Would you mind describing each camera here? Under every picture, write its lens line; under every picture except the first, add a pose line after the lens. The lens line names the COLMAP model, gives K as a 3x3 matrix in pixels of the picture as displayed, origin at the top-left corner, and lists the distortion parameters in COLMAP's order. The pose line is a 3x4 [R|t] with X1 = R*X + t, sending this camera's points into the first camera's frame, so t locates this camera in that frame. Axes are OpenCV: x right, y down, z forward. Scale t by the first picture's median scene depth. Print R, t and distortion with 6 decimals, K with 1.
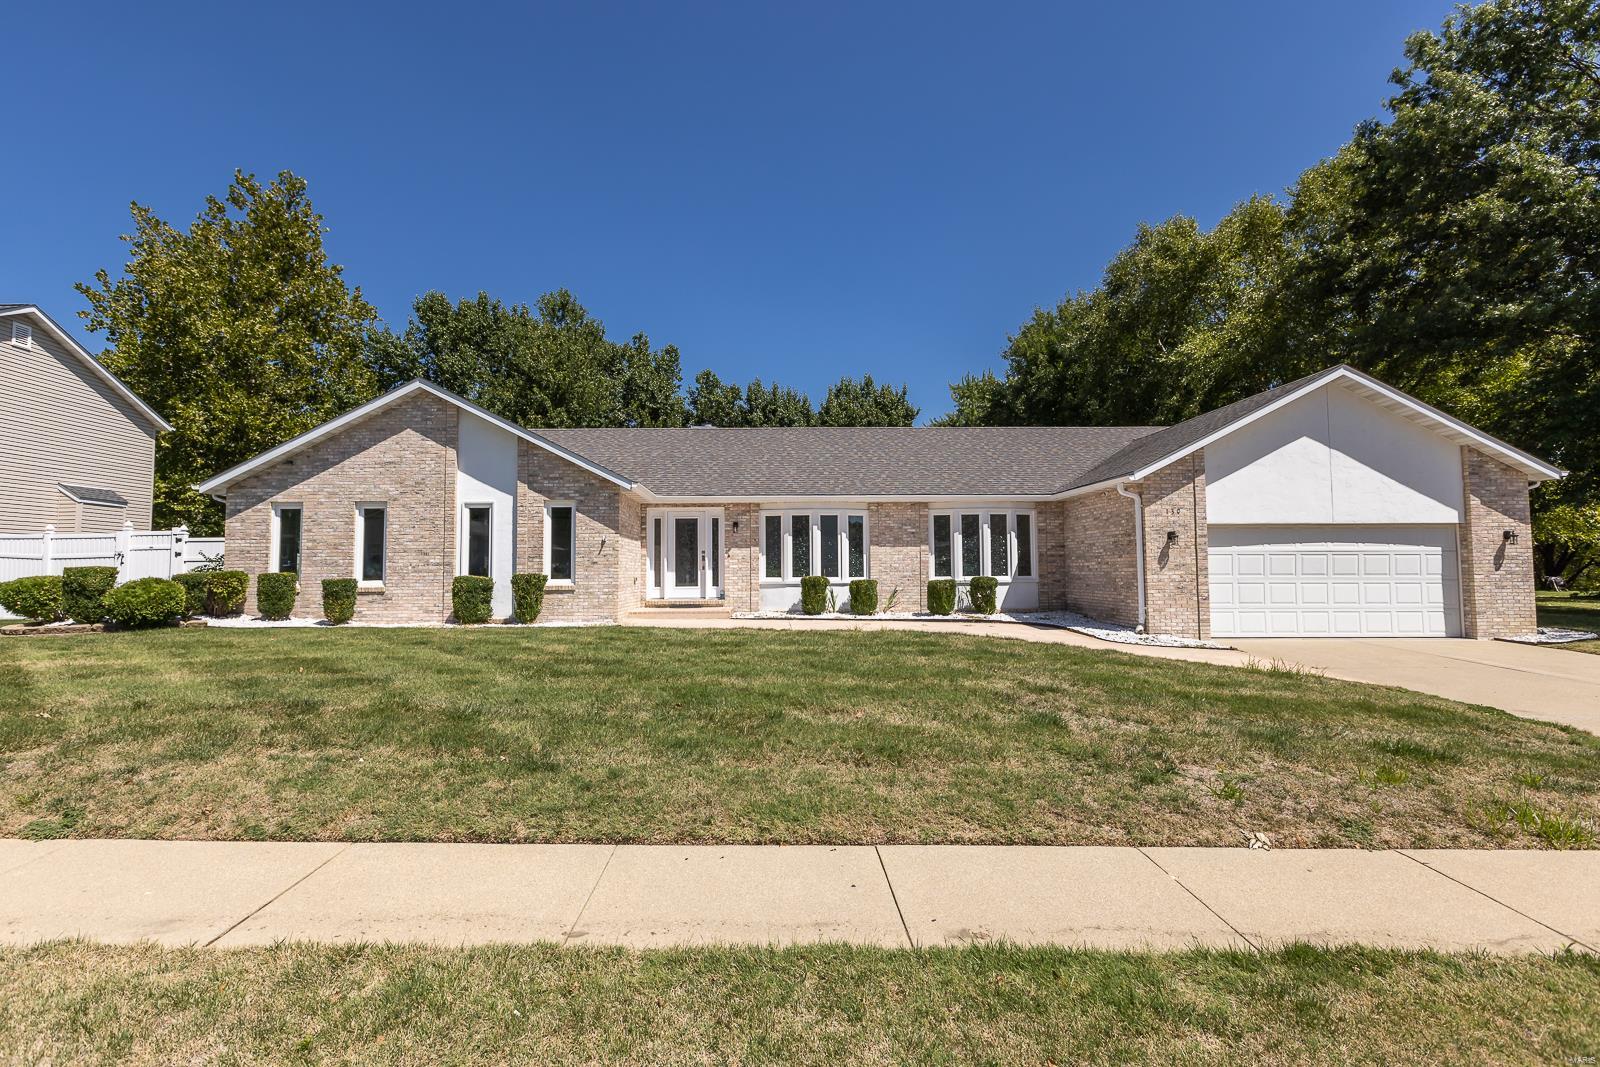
lens RADIAL K [[711.6, 0, 807.6], [0, 711.6, 541.1], [0, 0, 1]] dist [0.000031, -0.000296]
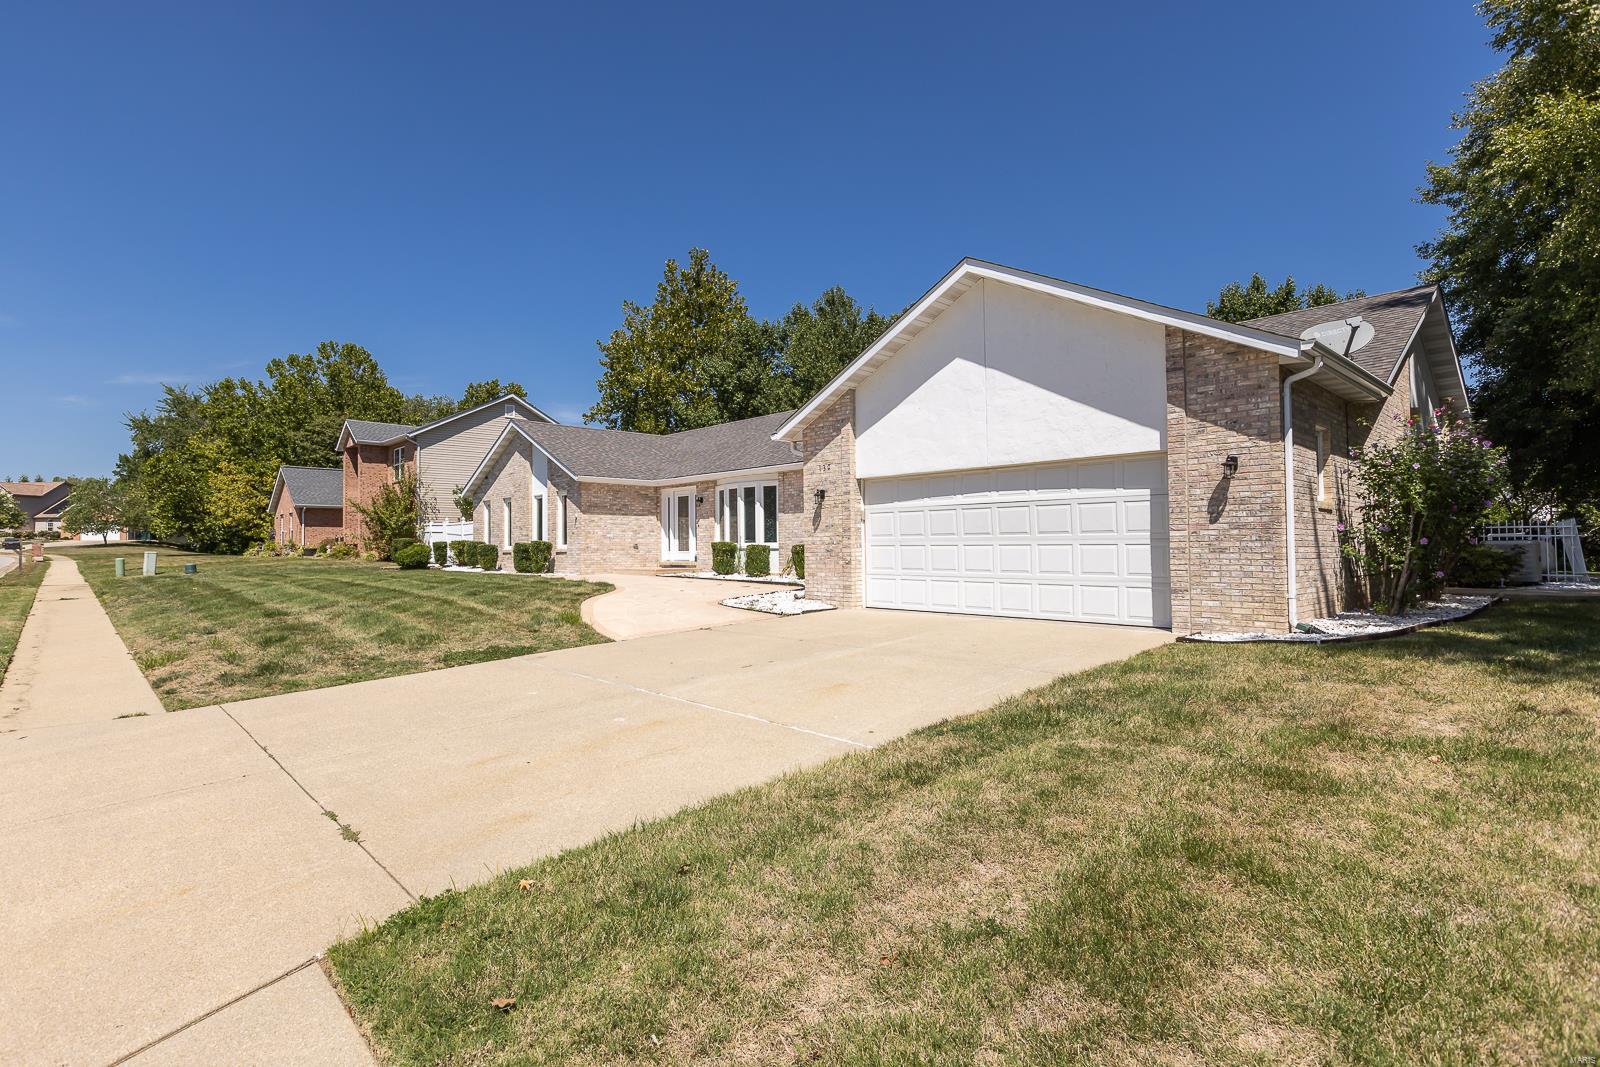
lens RADIAL K [[773.2, 0, 798.3], [0, 773.2, 530.8], [0, 0, 1]] dist [0.001880, 0.000113]
pose [[0.687905, -0.018411, -0.725567, 0.974410], [0.037921, 0.999225, 0.010598, 0.022411], [0.724809, -0.034804, 0.688070, 0.229389]]
